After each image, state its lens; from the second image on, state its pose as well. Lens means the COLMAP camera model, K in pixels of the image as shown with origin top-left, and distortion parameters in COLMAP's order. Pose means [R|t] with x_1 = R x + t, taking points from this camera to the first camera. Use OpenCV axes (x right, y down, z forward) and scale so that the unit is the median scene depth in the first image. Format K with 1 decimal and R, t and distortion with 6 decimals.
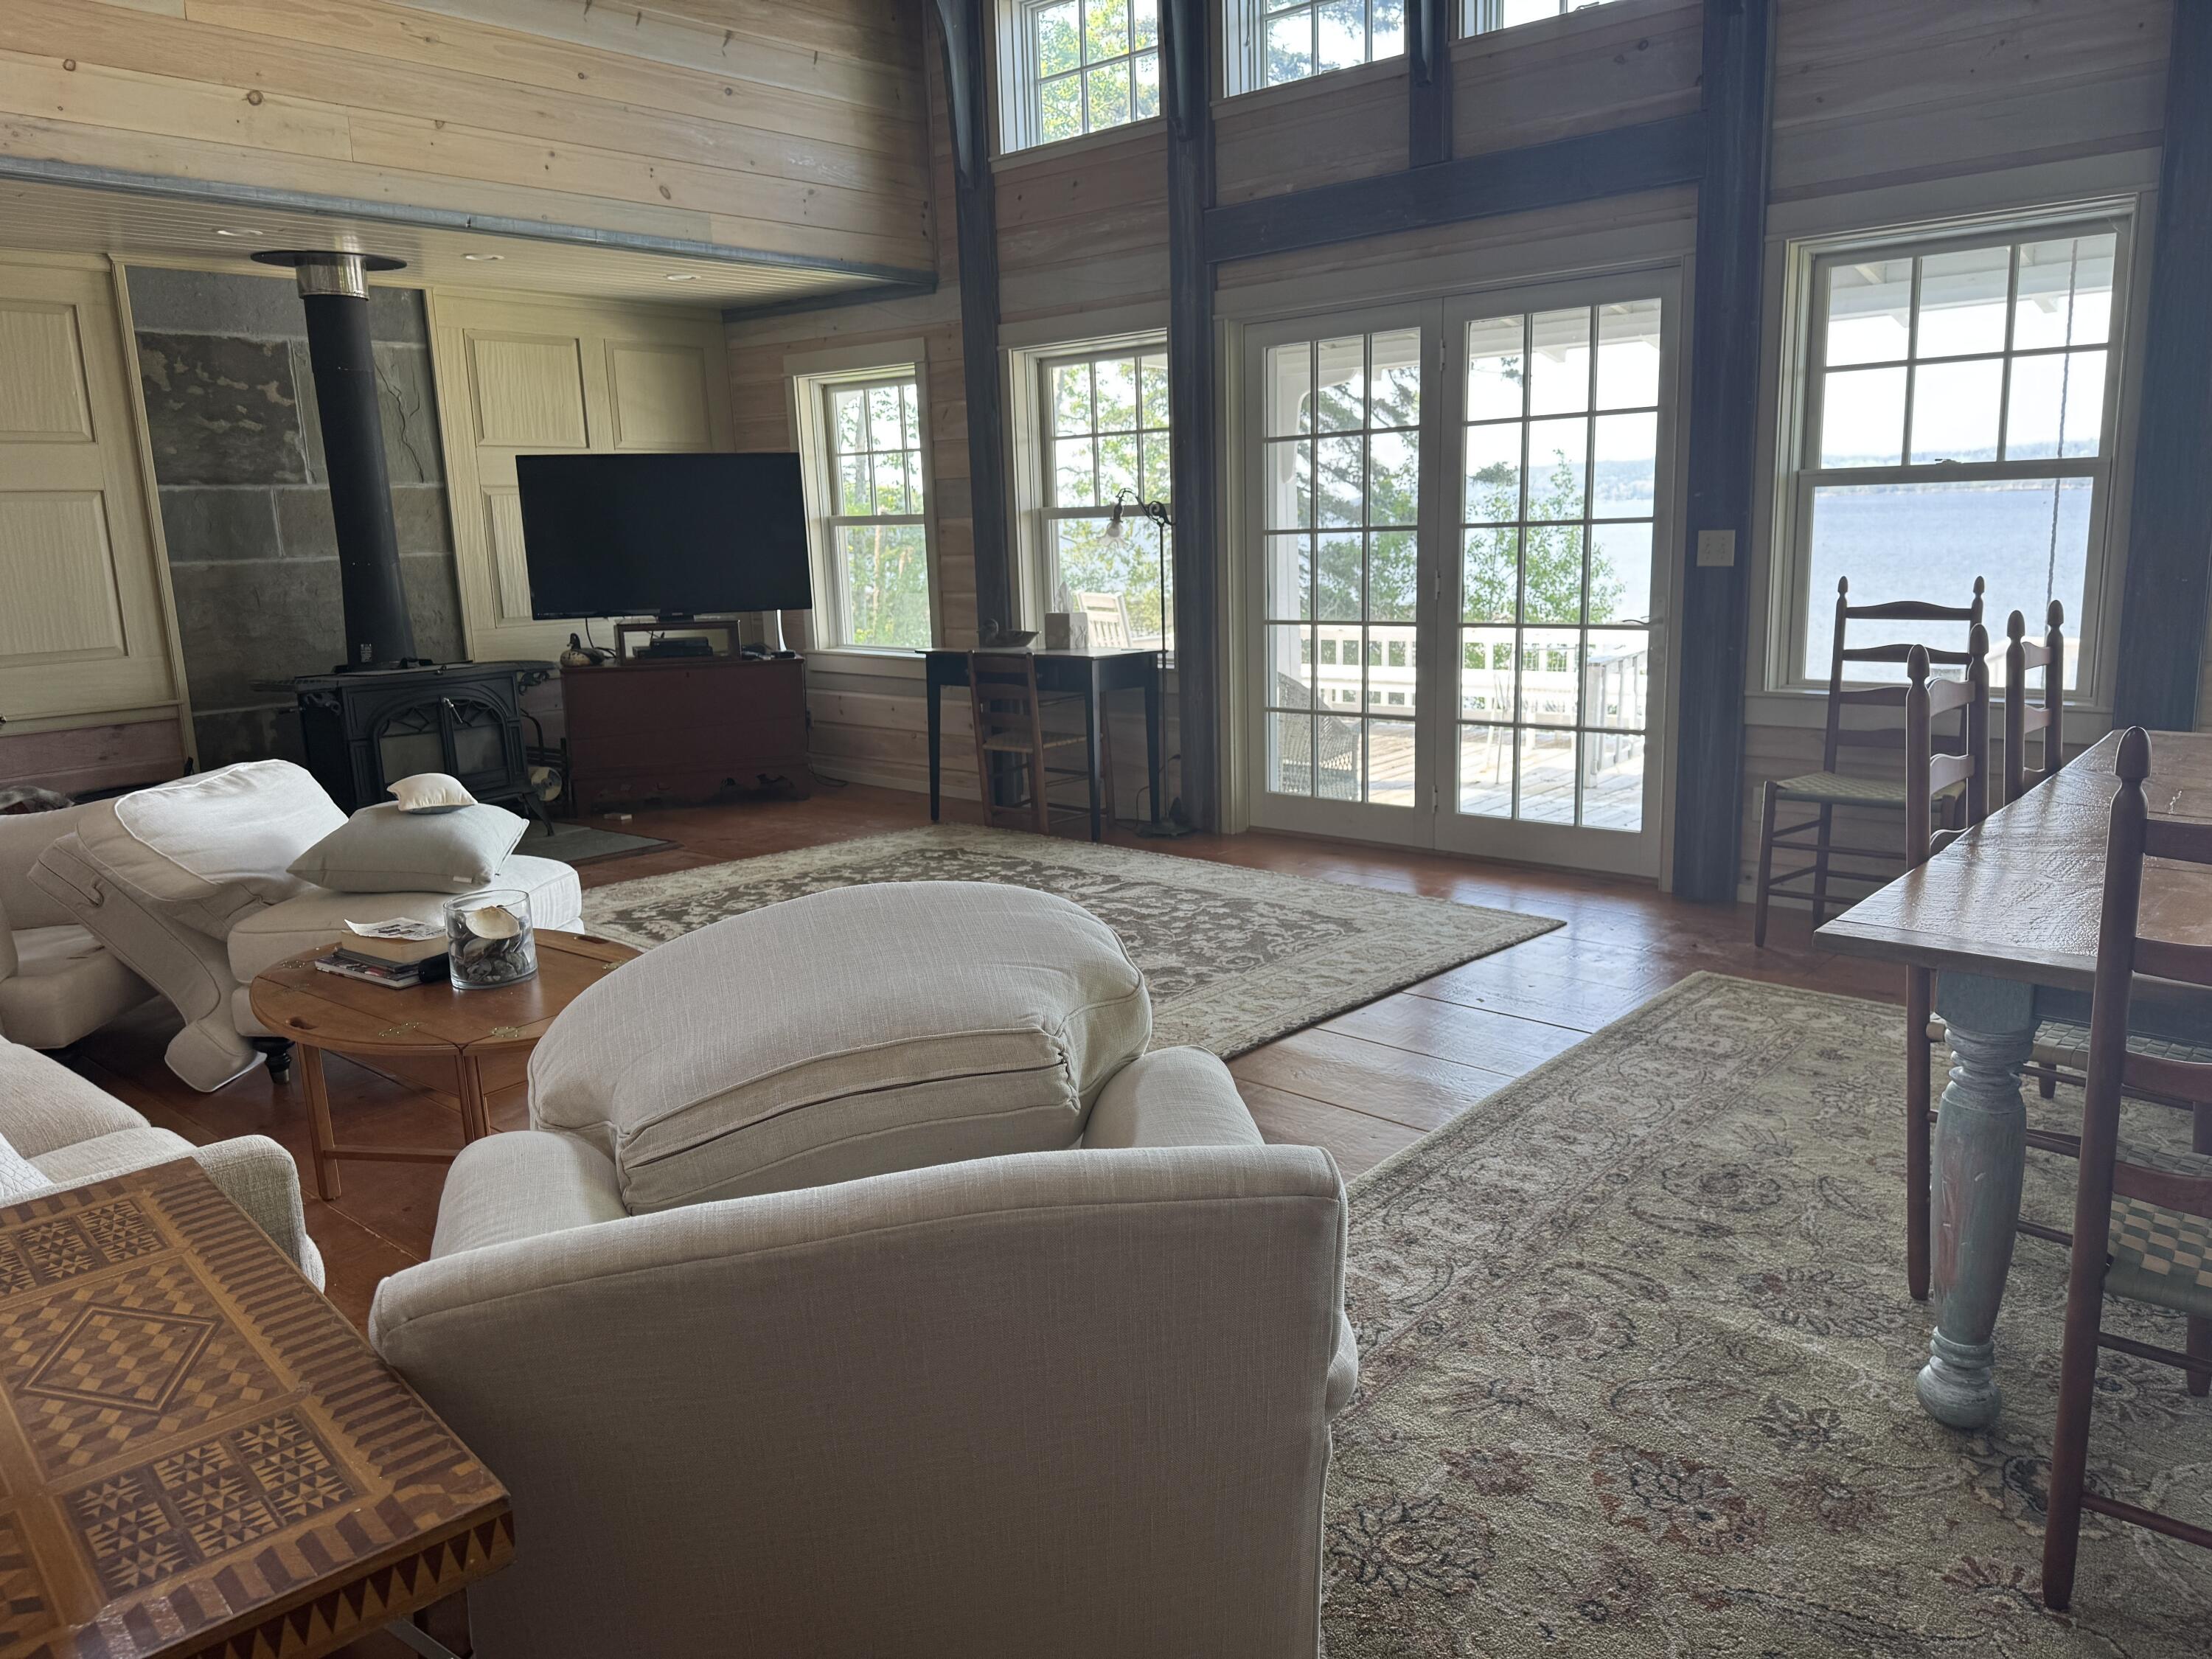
lens RADIAL K [[1572.1, 0, 1095.6], [0, 1572.1, 830.5], [0, 0, 1]] dist [0.032171, -0.035869]
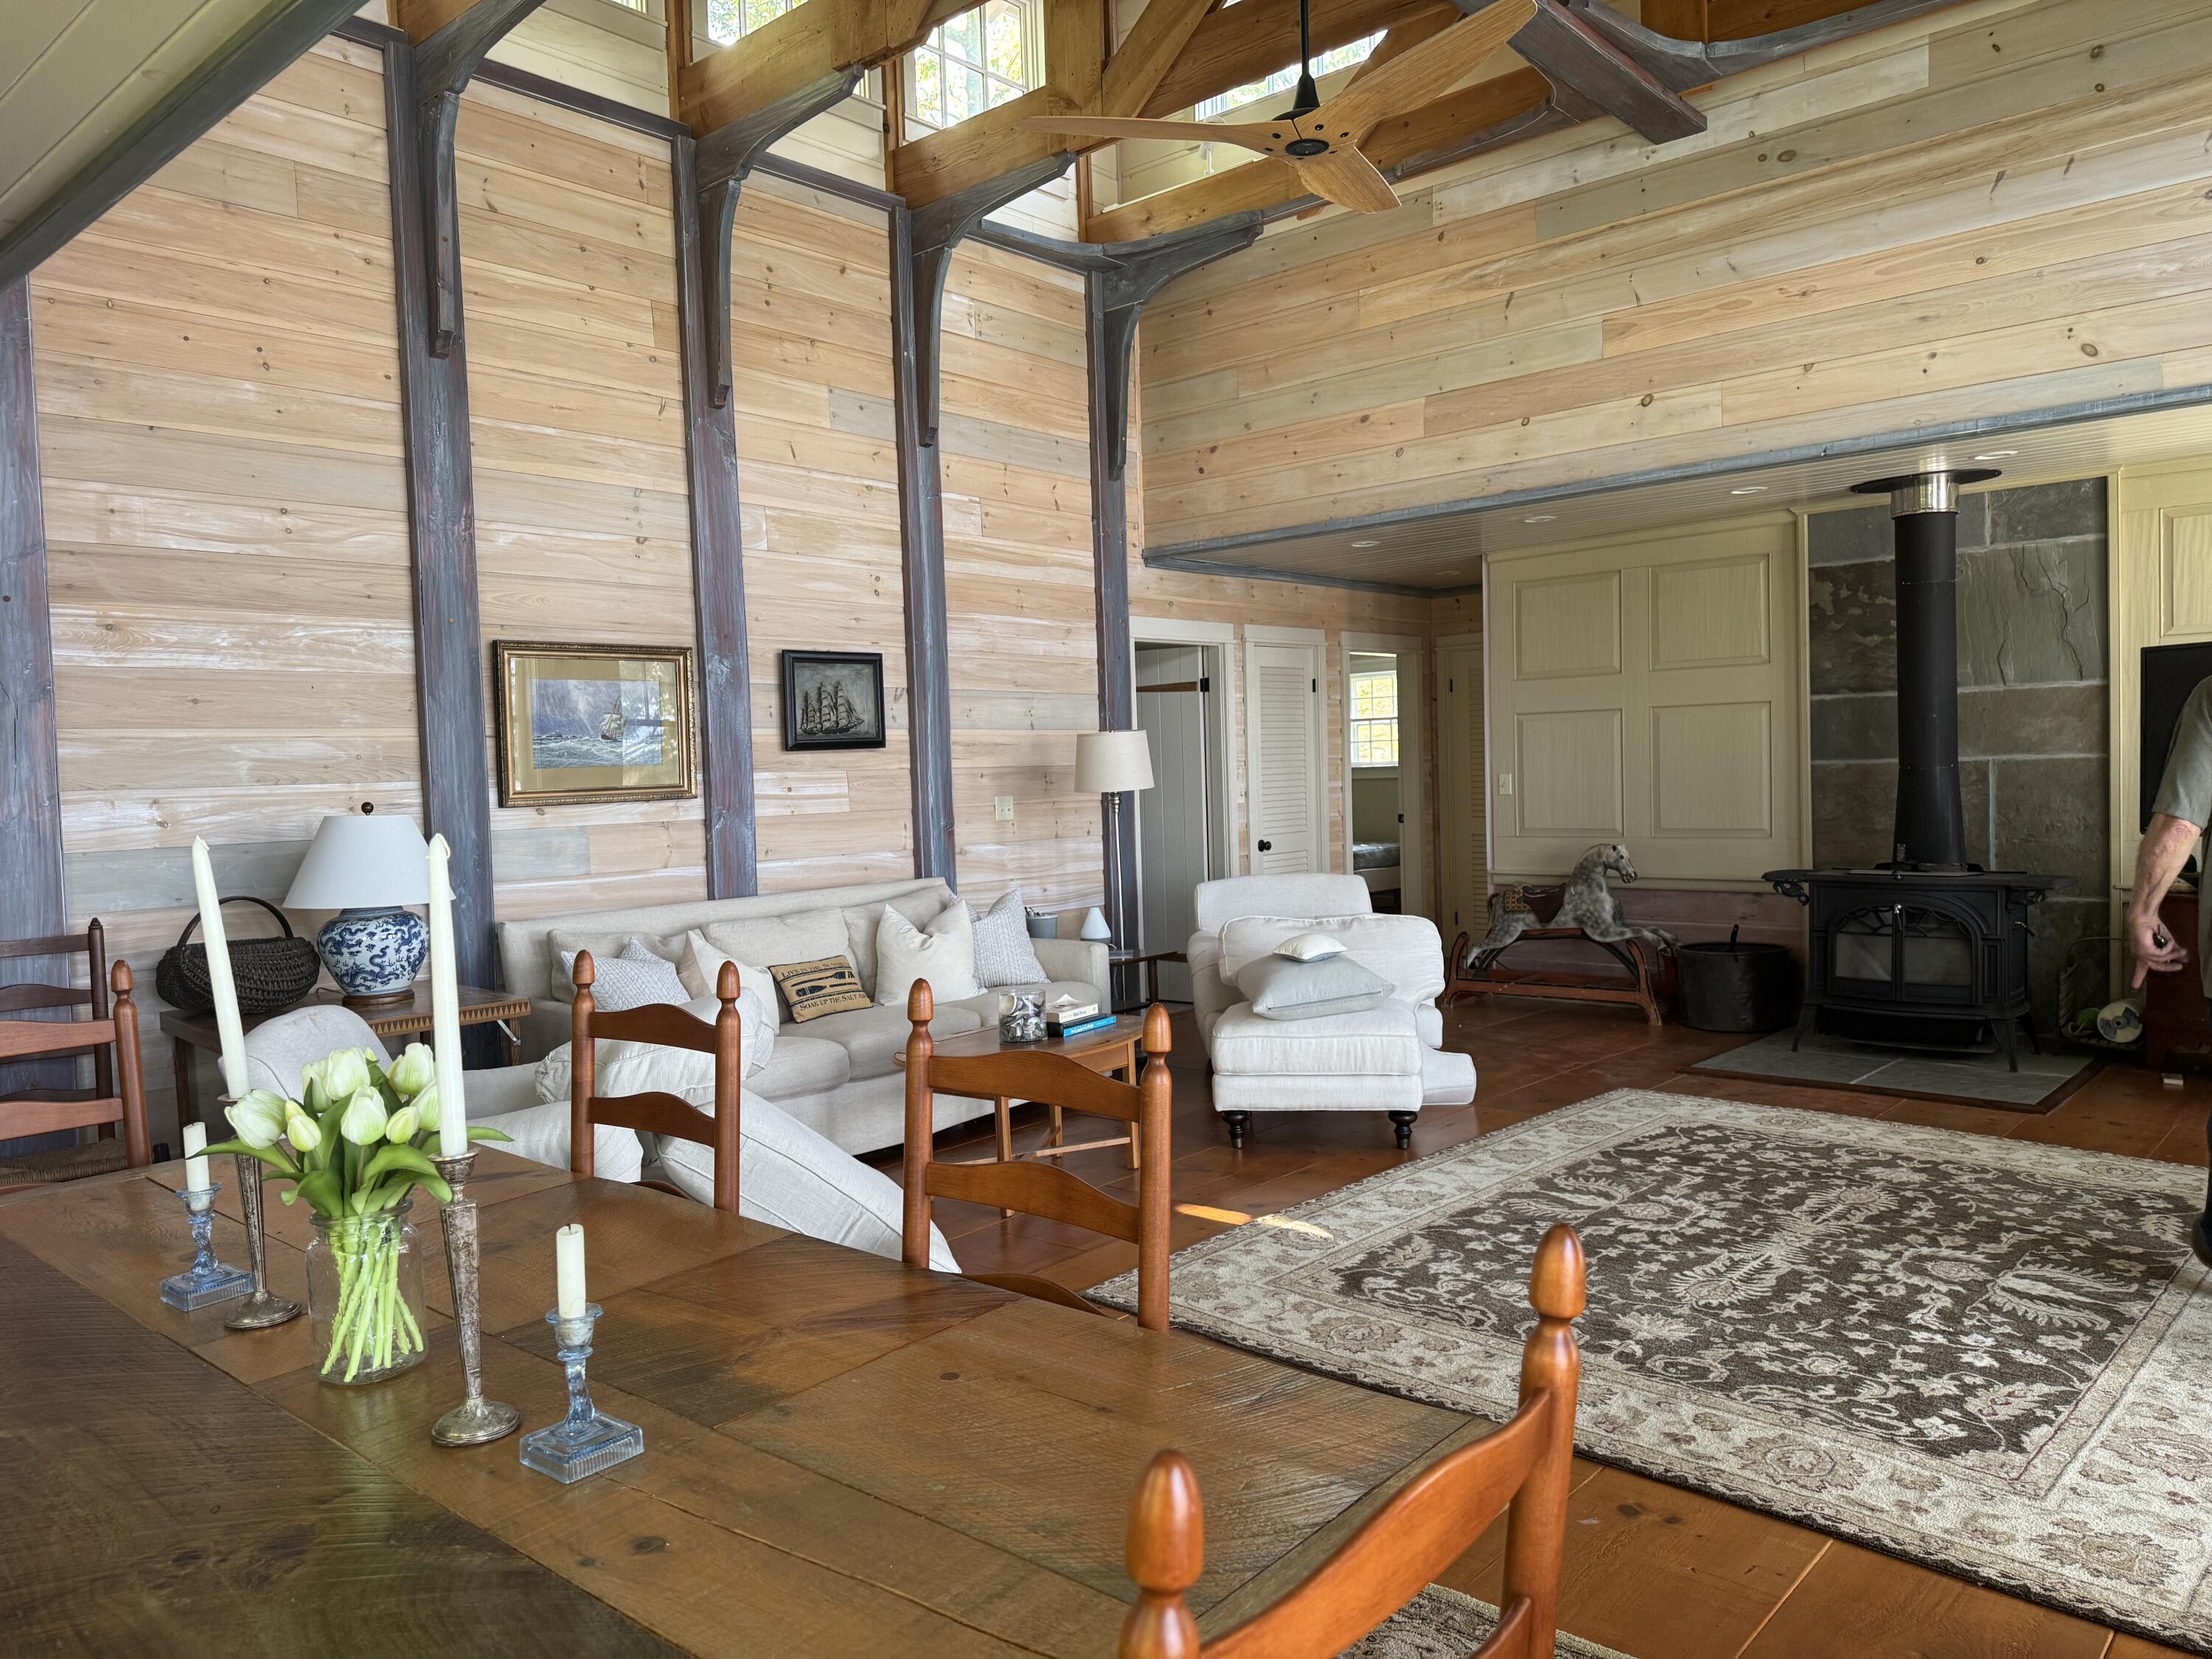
lens RADIAL K [[1531.8, 0, 1134.0], [0, 1531.8, 825.2], [0, 0, 1]] dist [0.108939, -0.141228]
pose [[0.016030, 0.070826, -0.997360, 0.604148], [-0.164723, 0.984046, 0.067233, -0.129844], [0.986210, 0.163211, 0.027441, 0.536274]]
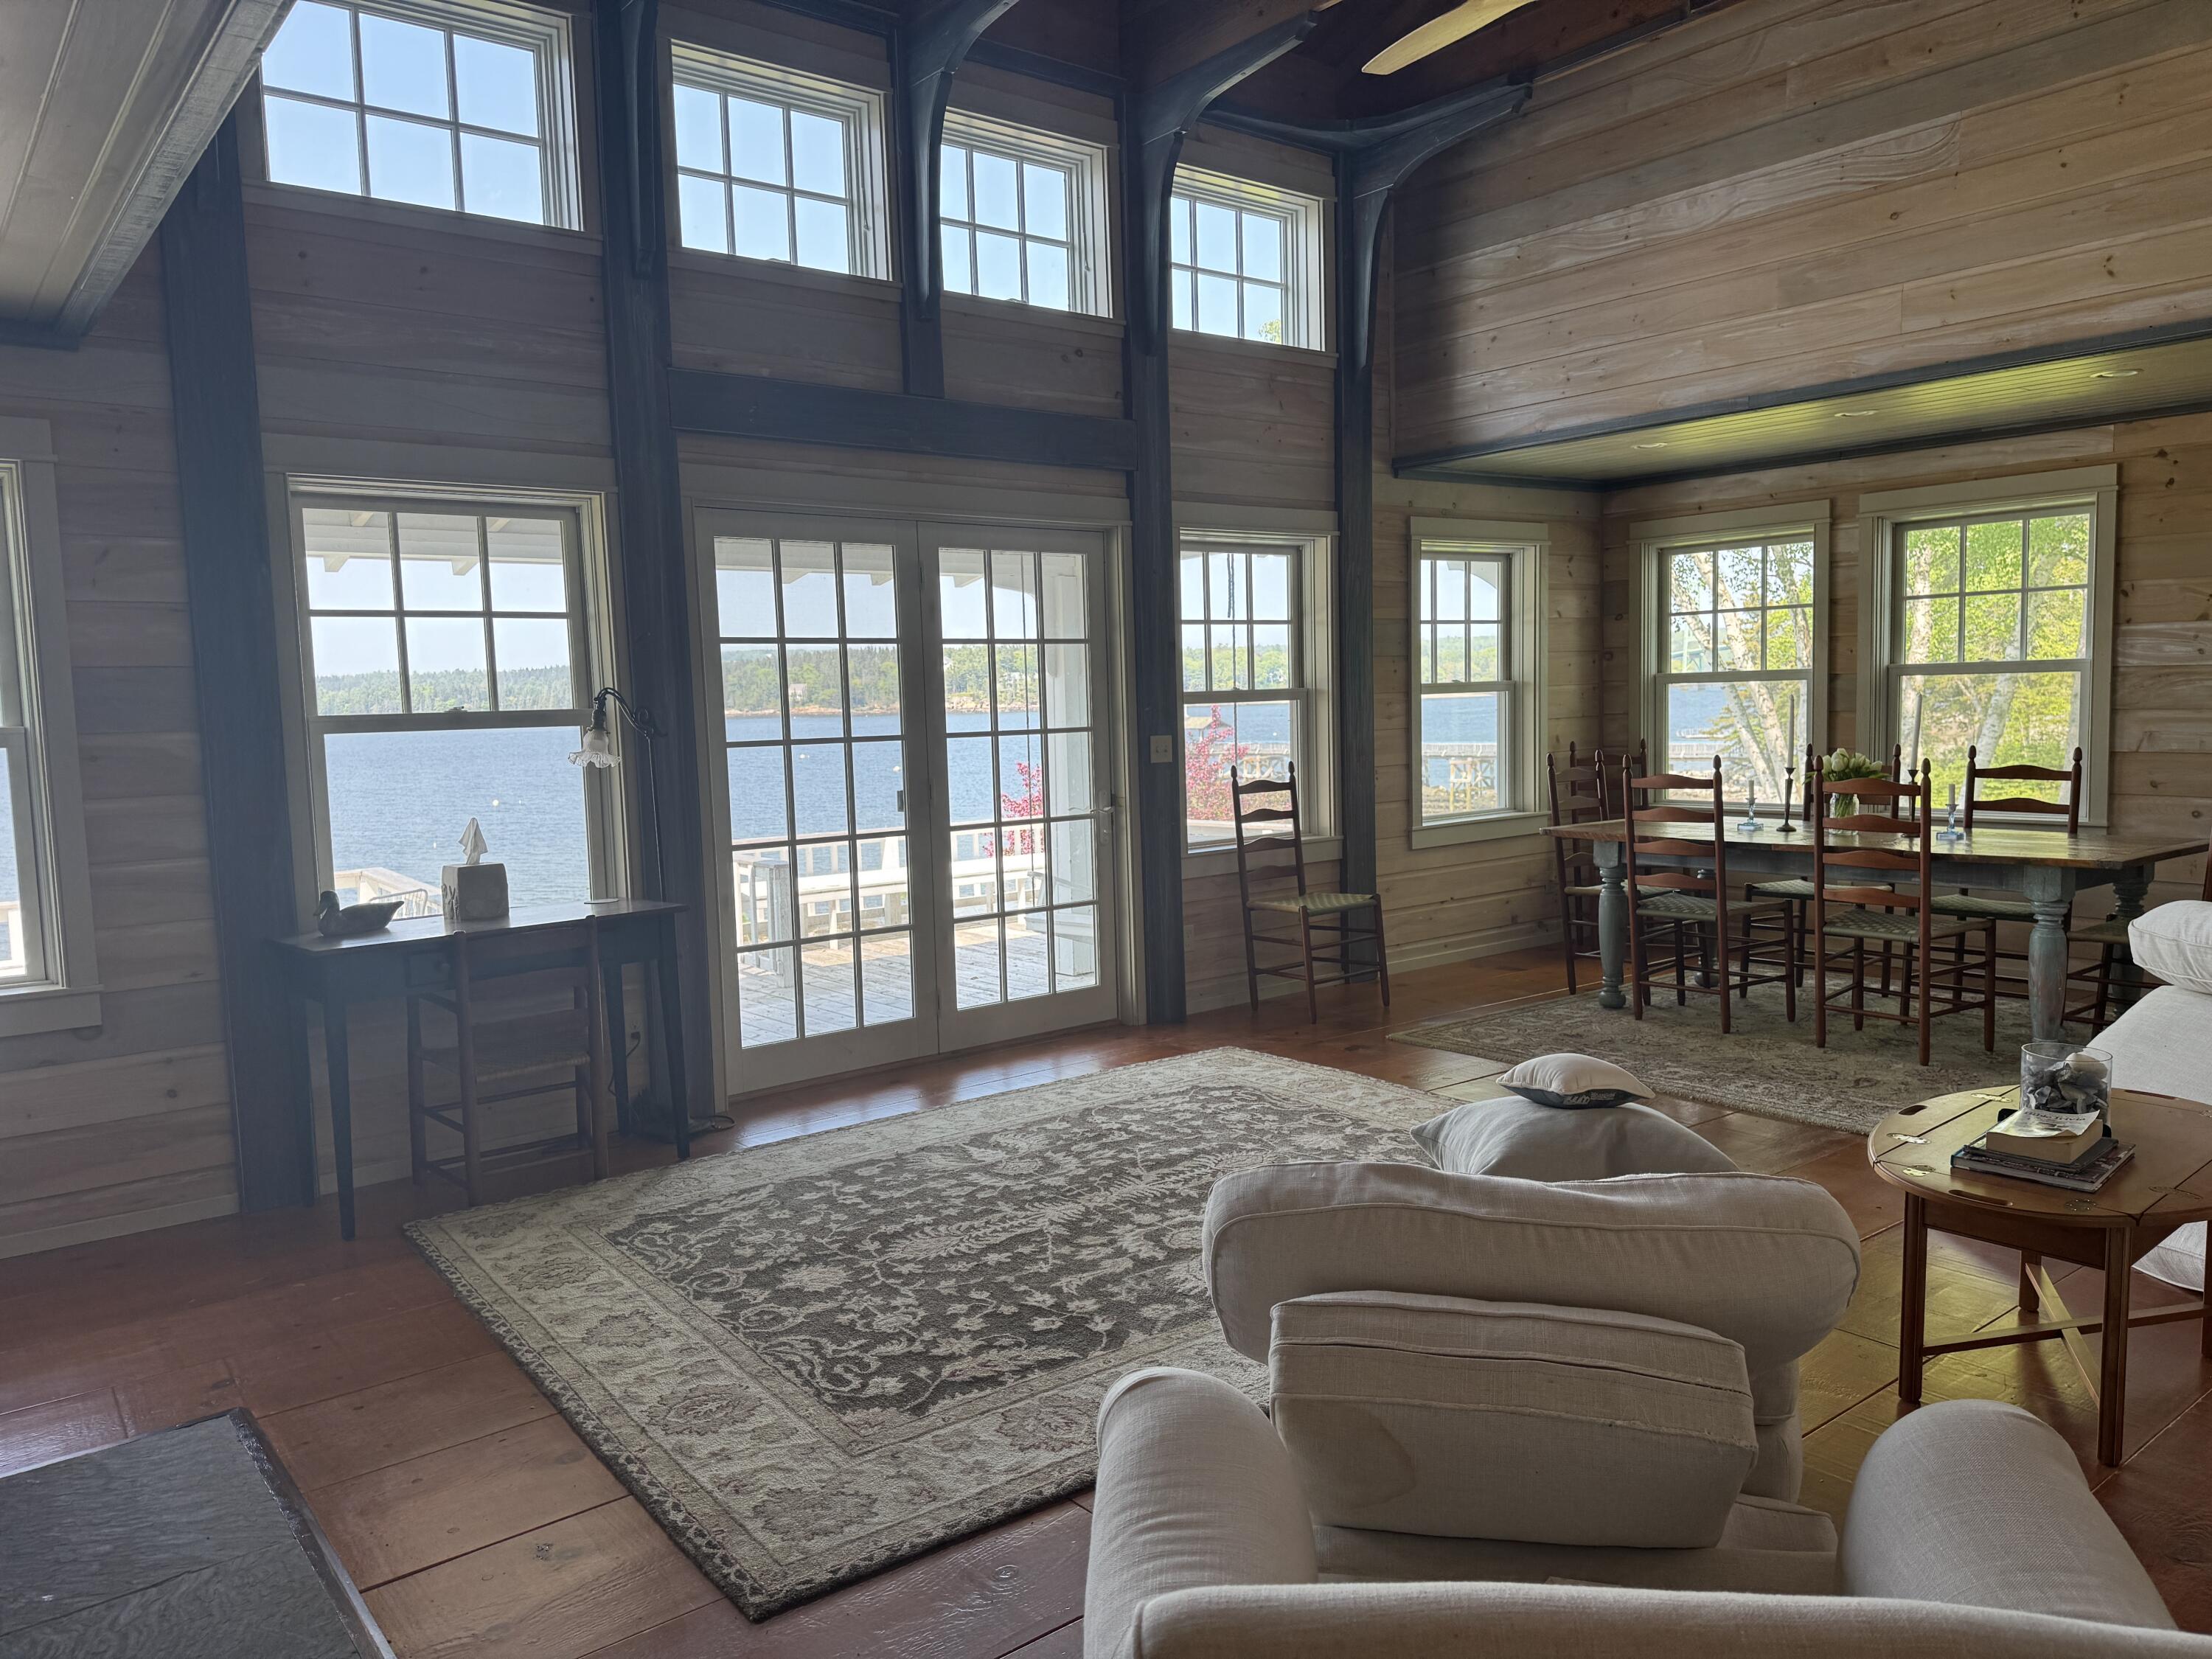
lens RADIAL K [[1560.1, 0, 1104.6], [0, 1560.1, 835.4], [0, 0, 1]] dist [0.097694, -0.131149]
pose [[0.168475, -0.060591, 0.983842, -0.754019], [0.217260, 0.975845, 0.022895, -0.126389], [-0.961465, 0.209892, 0.177570, 0.710161]]
